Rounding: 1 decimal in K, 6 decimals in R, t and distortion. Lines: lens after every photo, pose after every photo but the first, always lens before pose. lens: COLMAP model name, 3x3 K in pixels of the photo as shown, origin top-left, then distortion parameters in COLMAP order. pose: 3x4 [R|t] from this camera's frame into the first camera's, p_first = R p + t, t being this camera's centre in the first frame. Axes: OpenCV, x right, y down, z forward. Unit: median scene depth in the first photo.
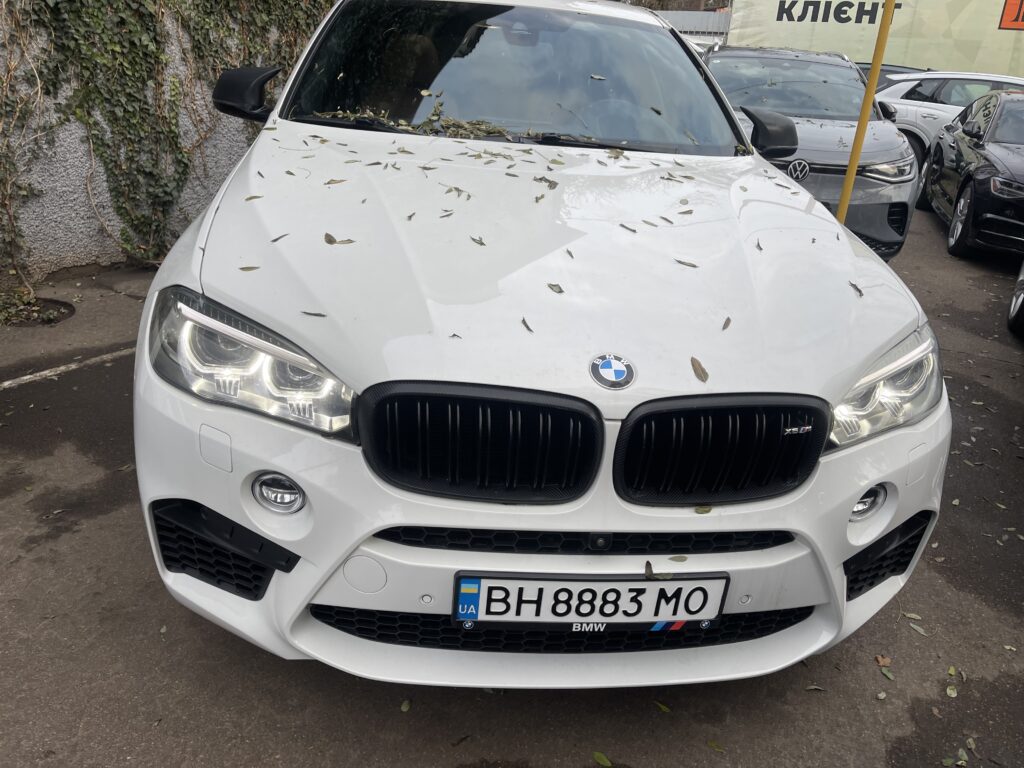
lens RADIAL K [[751.9, 0, 517.8], [0, 751.9, 389.5], [0, 0, 1]] dist [0.079001, -0.103768]
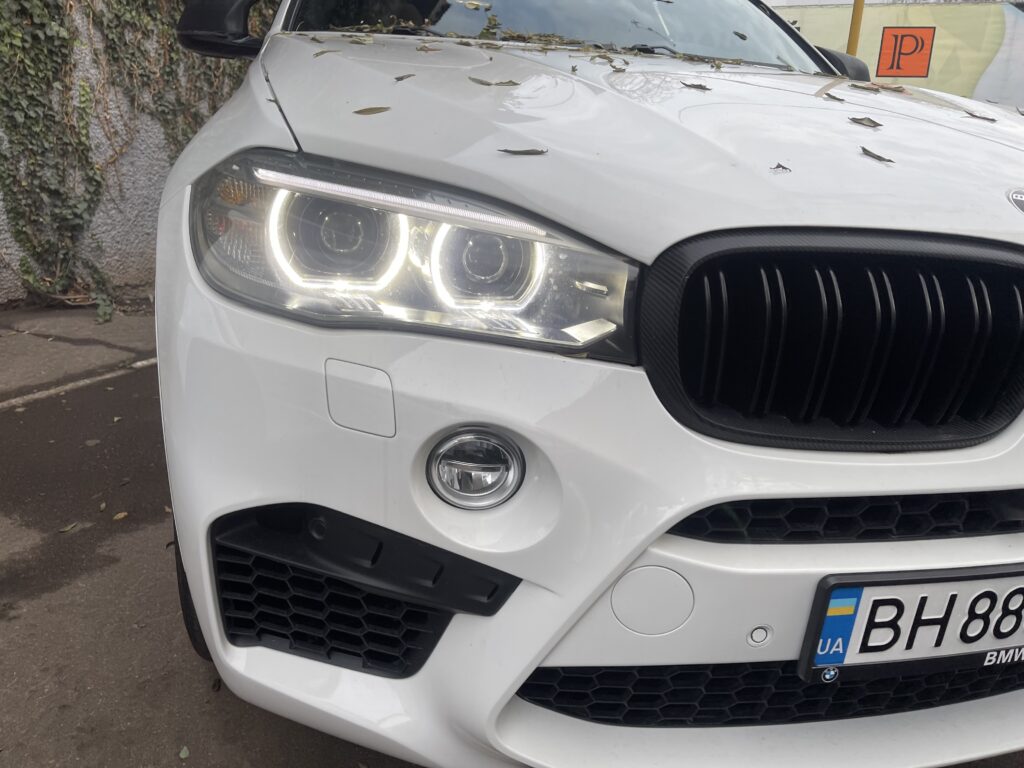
lens RADIAL K [[765.1, 0, 512.0], [0, 765.1, 384.0], [0, 0, 1]] dist [0.080284, -0.114227]
pose [[0.990236, -0.065010, 0.123318, -0.114695], [0.076520, 0.992905, -0.091018, 0.041016], [-0.116526, 0.099566, 0.988184, 0.137139]]
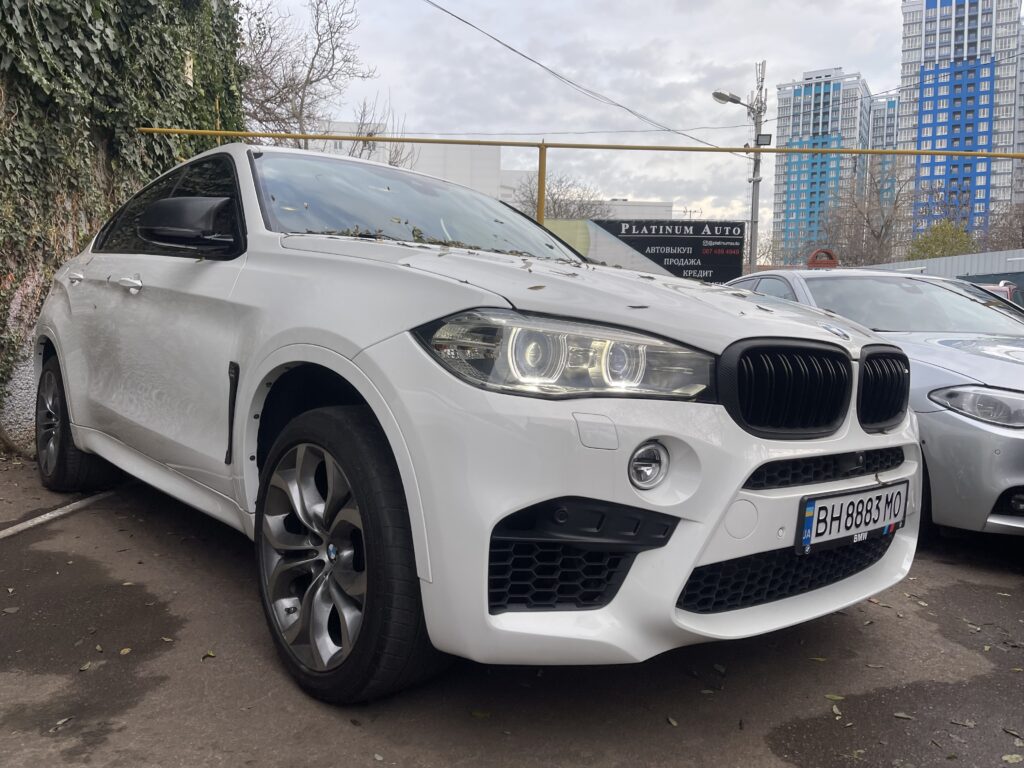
lens RADIAL K [[751.9, 0, 517.8], [0, 751.9, 389.5], [0, 0, 1]] dist [0.079001, -0.103768]
pose [[0.827159, -0.083898, 0.555670, -0.339384], [0.249437, 0.940864, -0.229251, 0.075245], [-0.503576, 0.328232, 0.799171, 0.066384]]
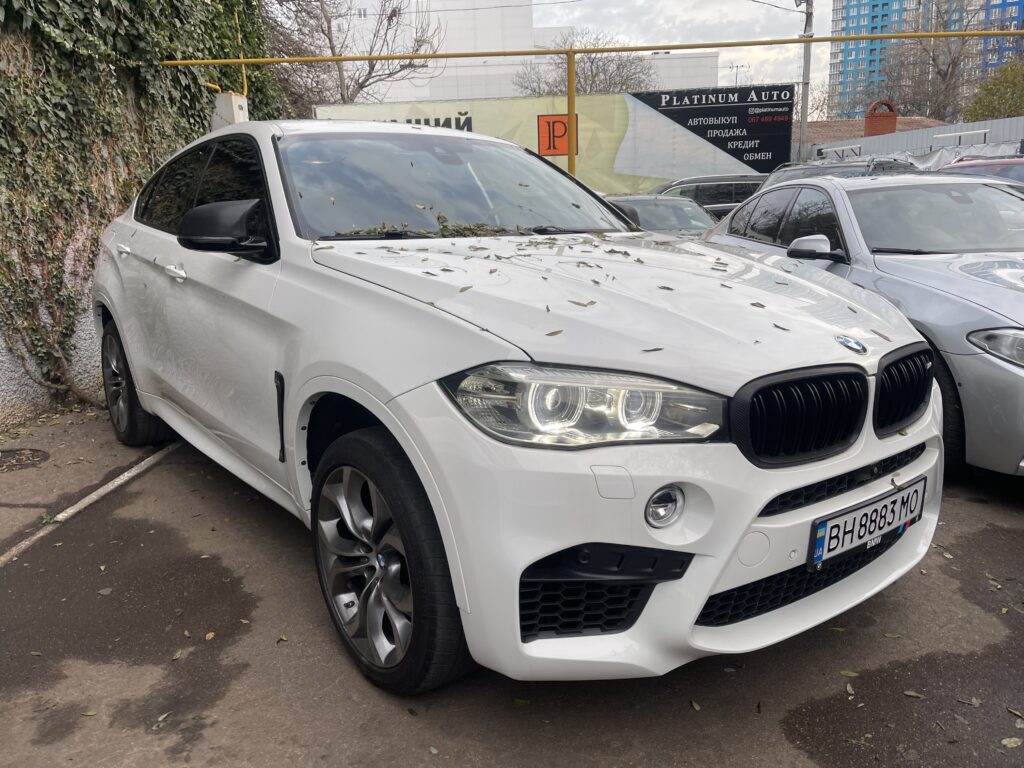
lens RADIAL K [[749.7, 0, 511.4], [0, 749.7, 377.7], [0, 0, 1]] dist [0.080478, -0.103081]
pose [[0.855874, -0.198519, 0.477567, -0.328980], [0.281218, 0.953594, -0.107589, 0.002596], [-0.434047, 0.226383, 0.871983, 0.020005]]
